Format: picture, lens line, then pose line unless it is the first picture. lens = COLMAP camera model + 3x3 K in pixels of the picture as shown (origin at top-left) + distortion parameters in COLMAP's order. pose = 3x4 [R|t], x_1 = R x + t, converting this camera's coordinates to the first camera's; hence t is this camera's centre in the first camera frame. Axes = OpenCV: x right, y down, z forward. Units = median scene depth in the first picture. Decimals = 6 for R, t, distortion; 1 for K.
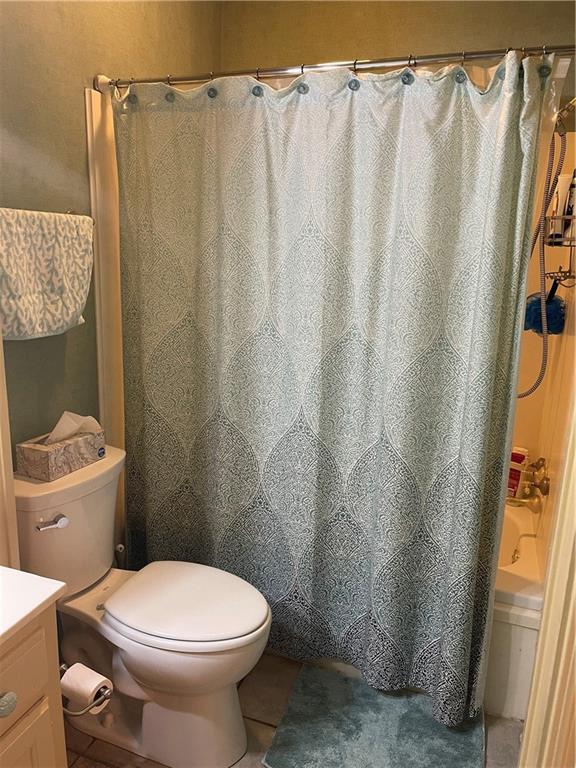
lens RADIAL K [[581.1, 0, 287.3], [0, 581.1, 384.8], [0, 0, 1]] dist [0.016625, 0.007019]
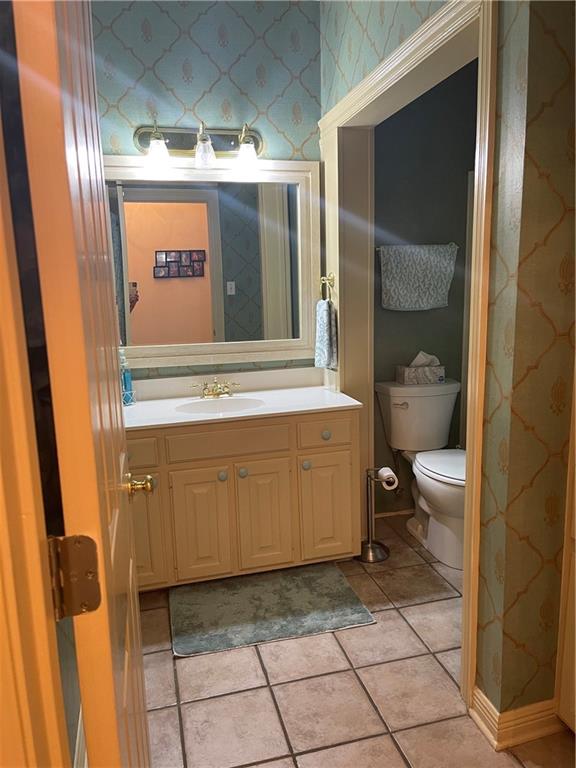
lens RADIAL K [[581.1, 0, 288.6], [0, 581.1, 382.2], [0, 0, 1]] dist [0.016625, 0.007019]
pose [[0.593797, 0.115324, -0.796307, 0.850162], [-0.135047, 0.989920, 0.042660, 0.120506], [0.793200, 0.082208, 0.603386, -0.435119]]
